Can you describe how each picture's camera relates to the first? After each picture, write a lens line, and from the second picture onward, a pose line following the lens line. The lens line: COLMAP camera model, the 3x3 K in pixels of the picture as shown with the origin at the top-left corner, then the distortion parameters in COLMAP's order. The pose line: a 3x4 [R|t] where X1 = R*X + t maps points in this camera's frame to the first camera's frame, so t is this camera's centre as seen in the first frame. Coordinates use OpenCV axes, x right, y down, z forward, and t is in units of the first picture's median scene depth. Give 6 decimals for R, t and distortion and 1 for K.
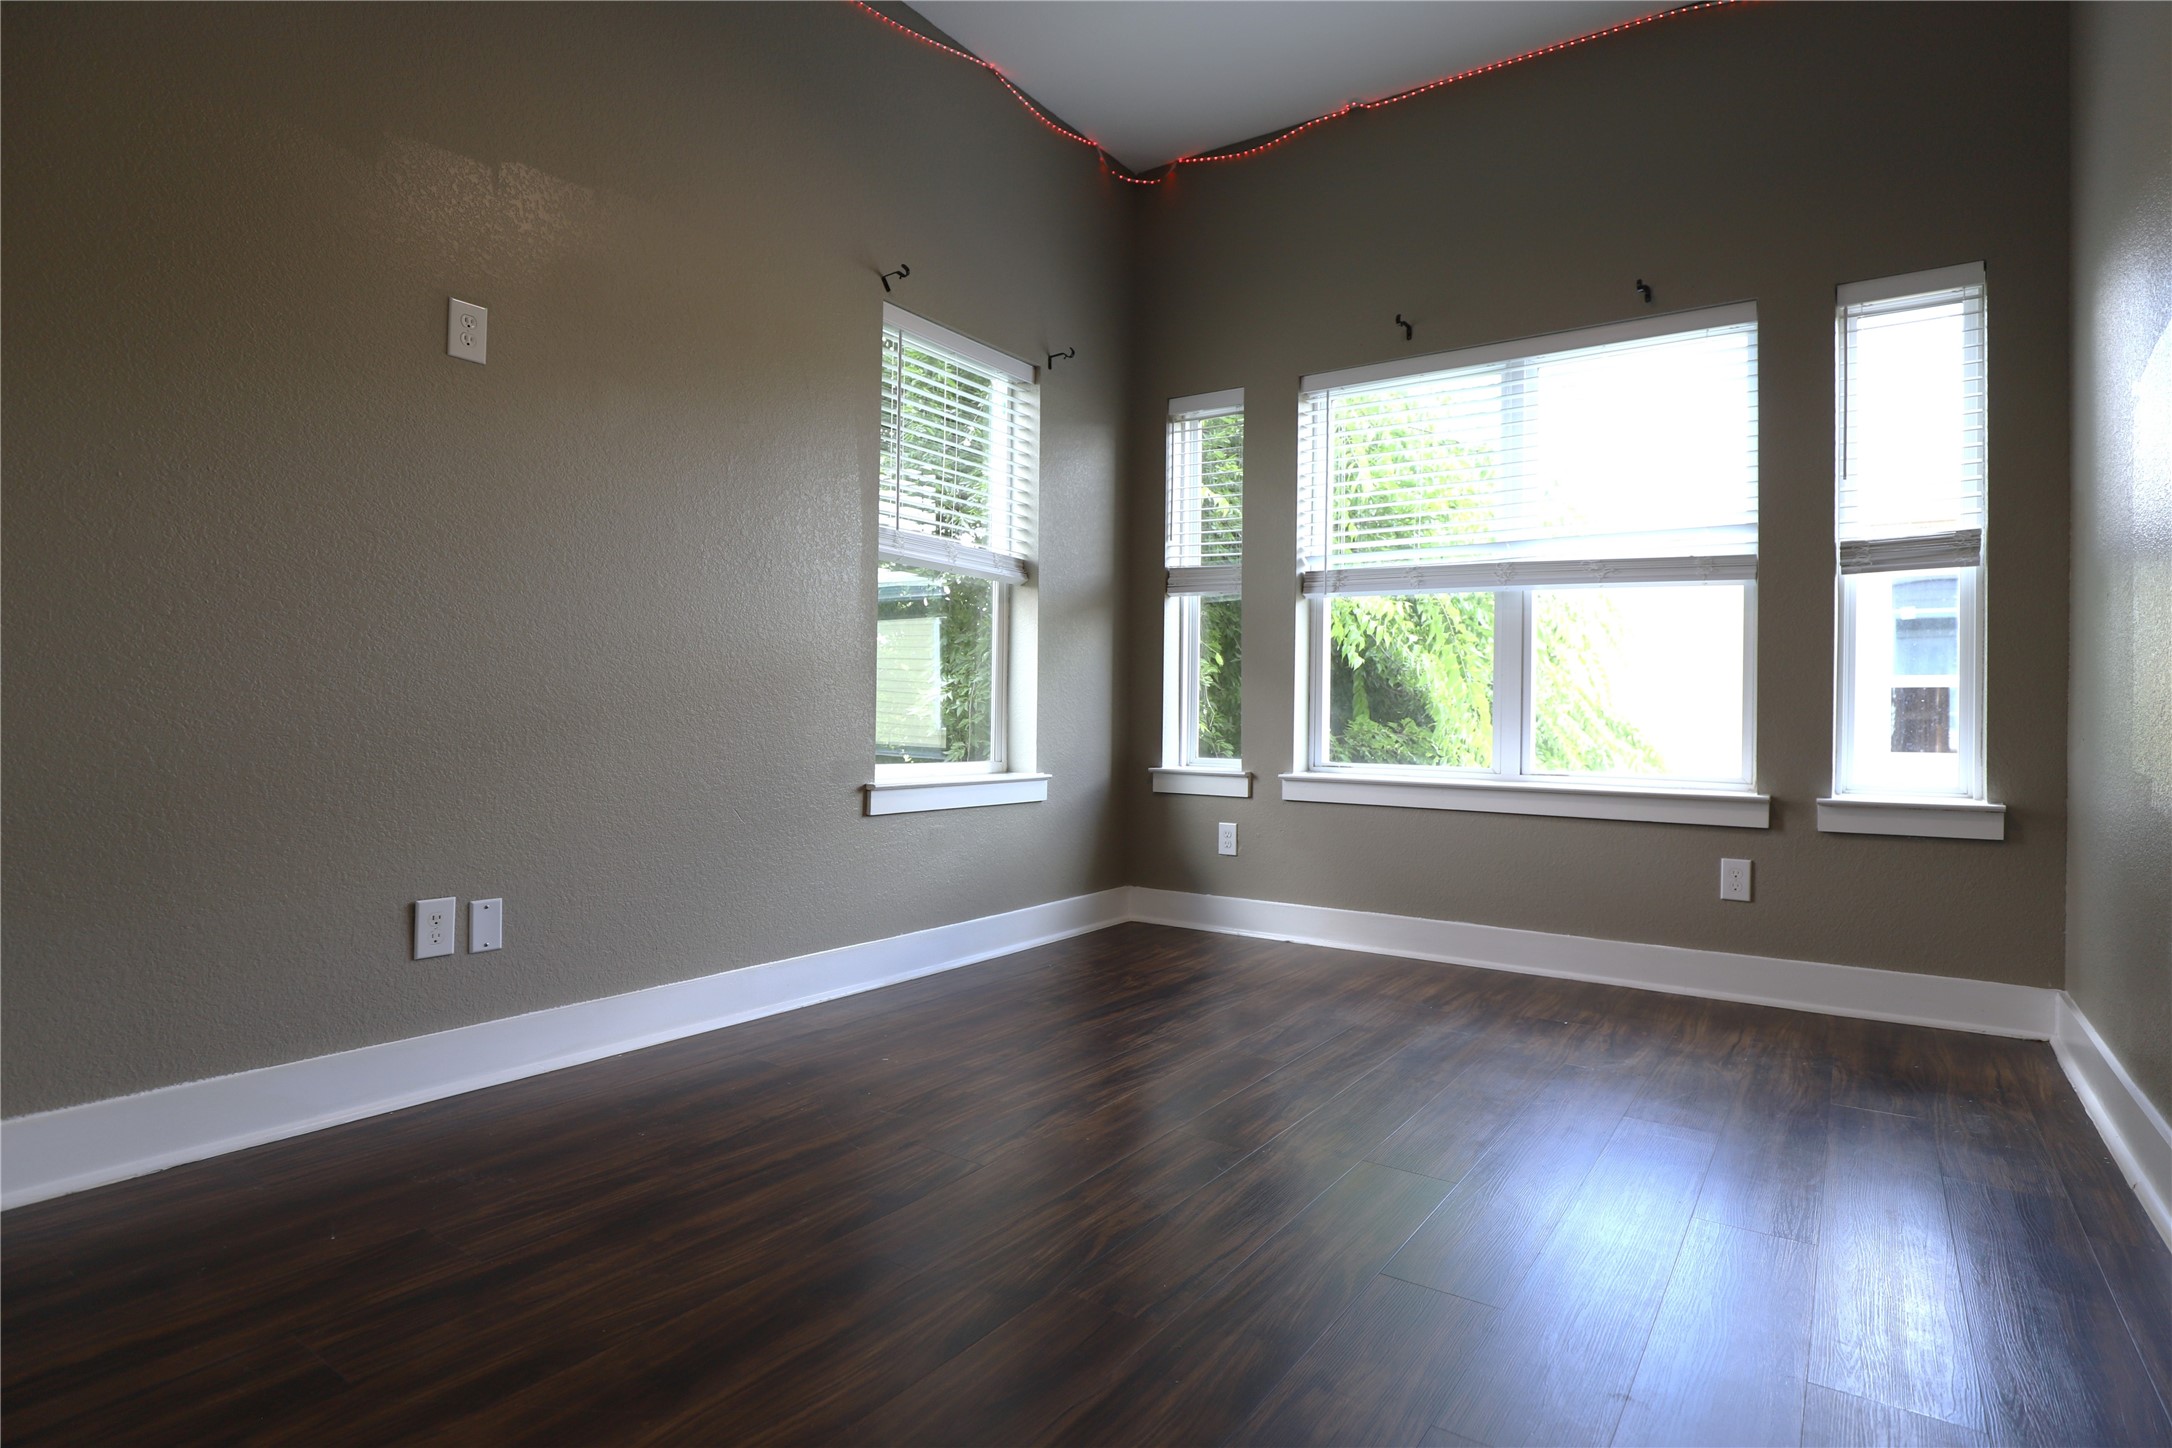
lens RADIAL K [[1149.8, 0, 1107.7], [0, 1149.8, 731.7], [0, 0, 1]] dist [-0.019919, 0.002002]
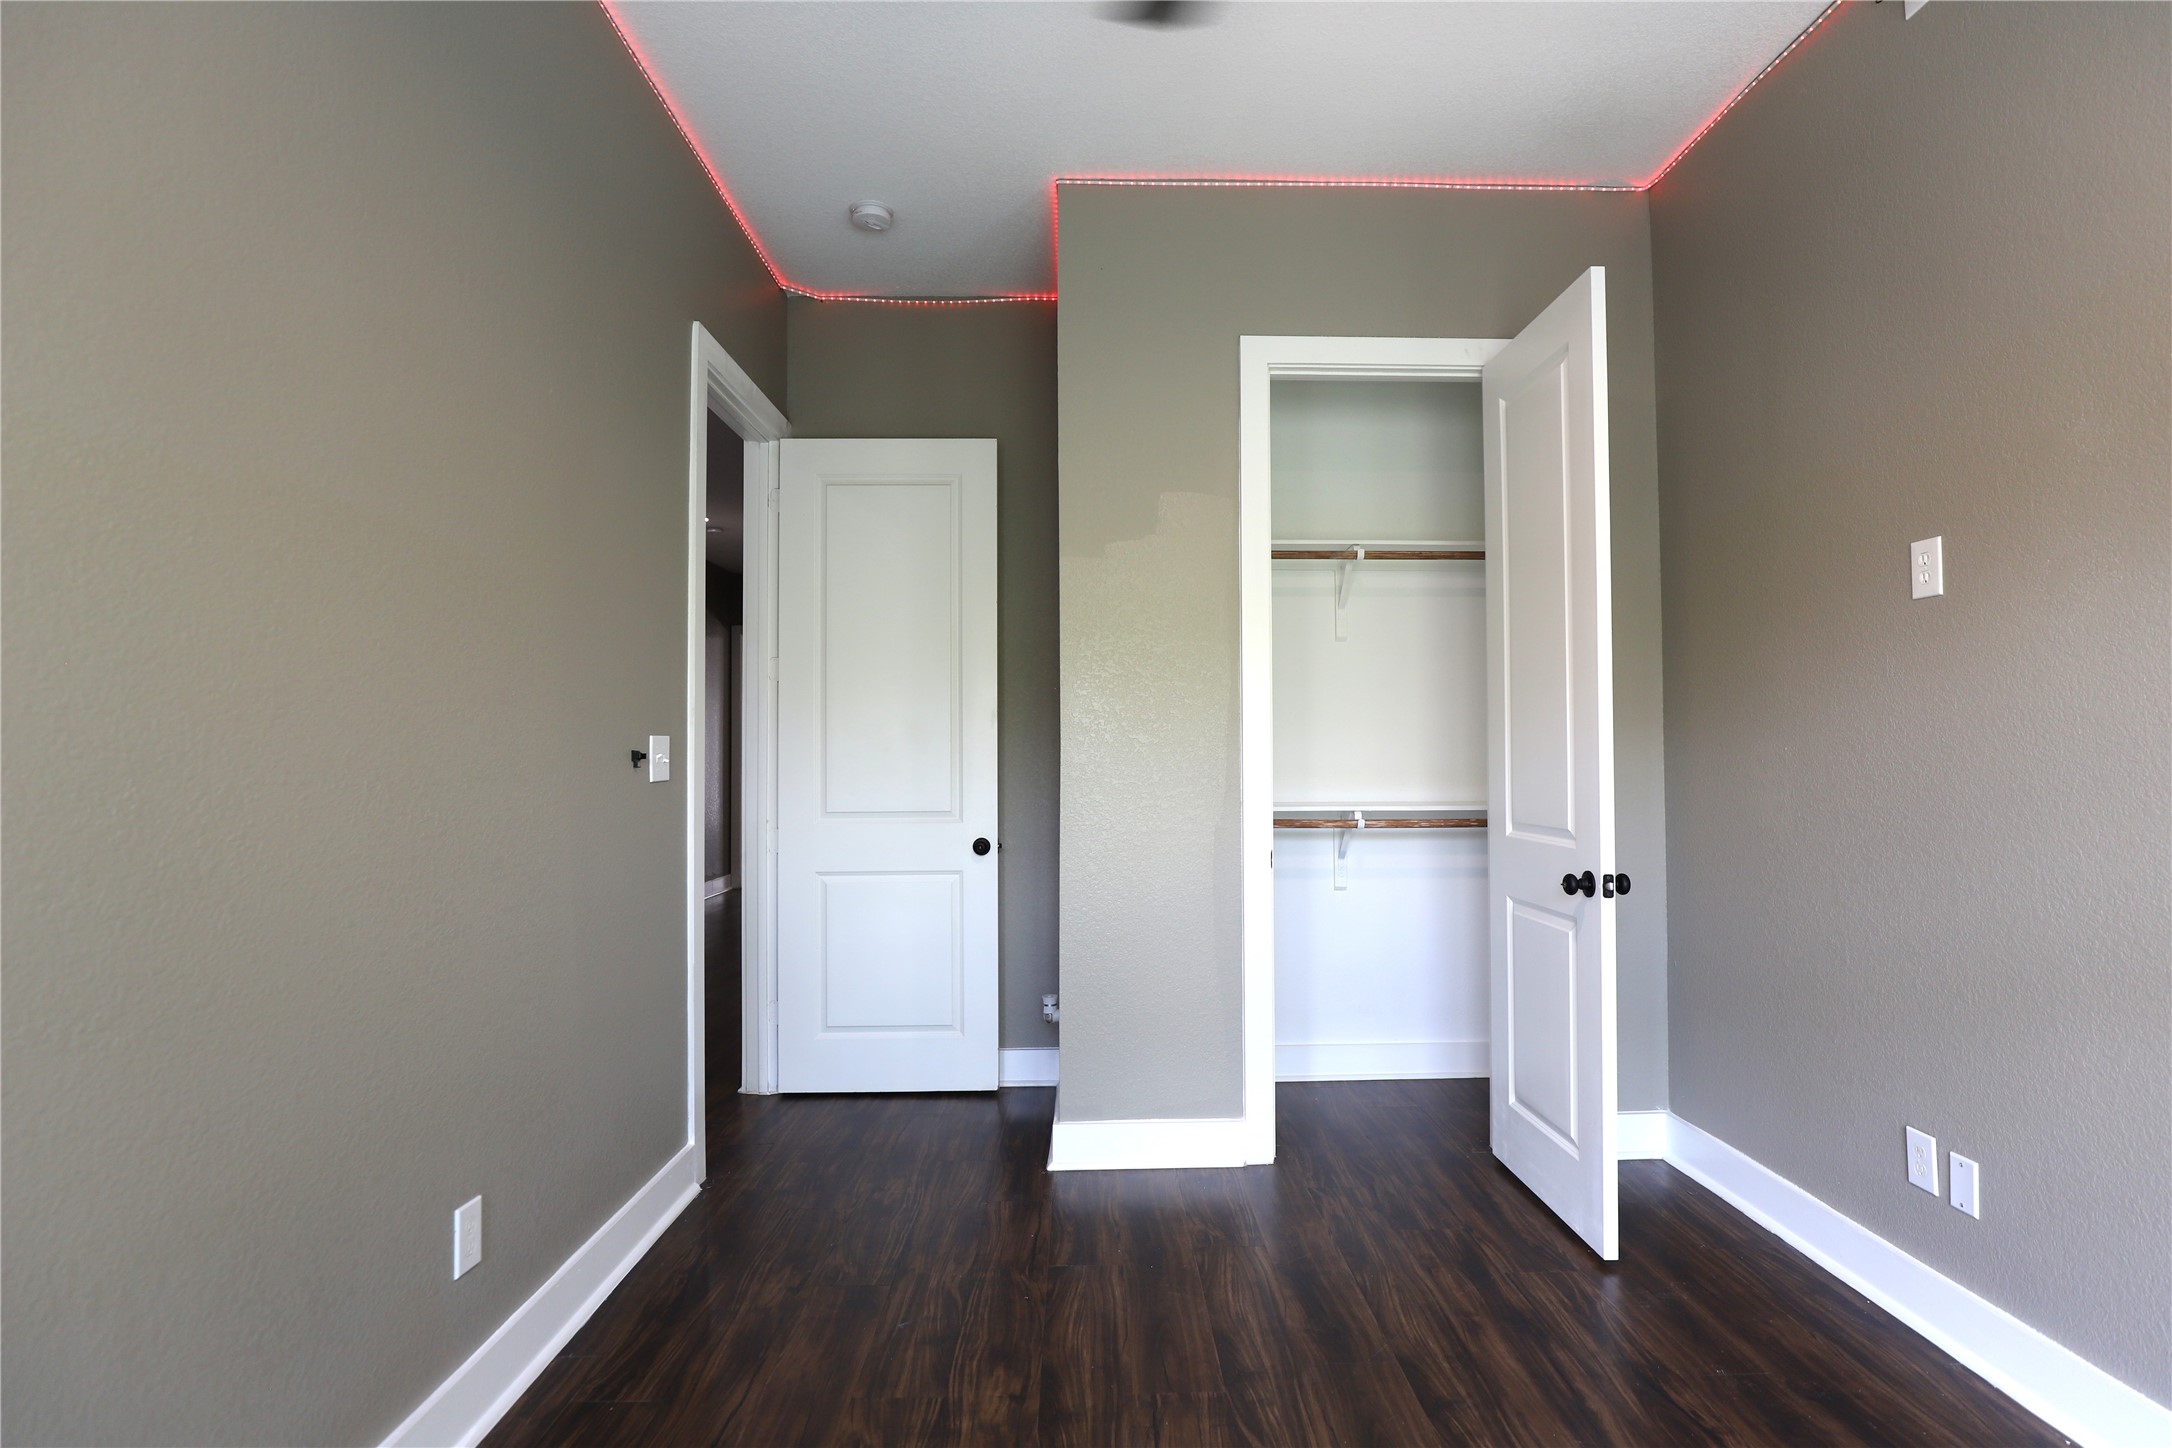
lens RADIAL K [[1149.8, 0, 1098.8], [0, 1149.8, 727.8], [0, 0, 1]] dist [-0.019919, 0.002002]
pose [[-0.822285, -0.018014, -0.568791, 0.599553], [-0.009635, 0.999796, -0.017734, -0.189503], [0.568995, -0.009103, -0.822291, 1.417334]]
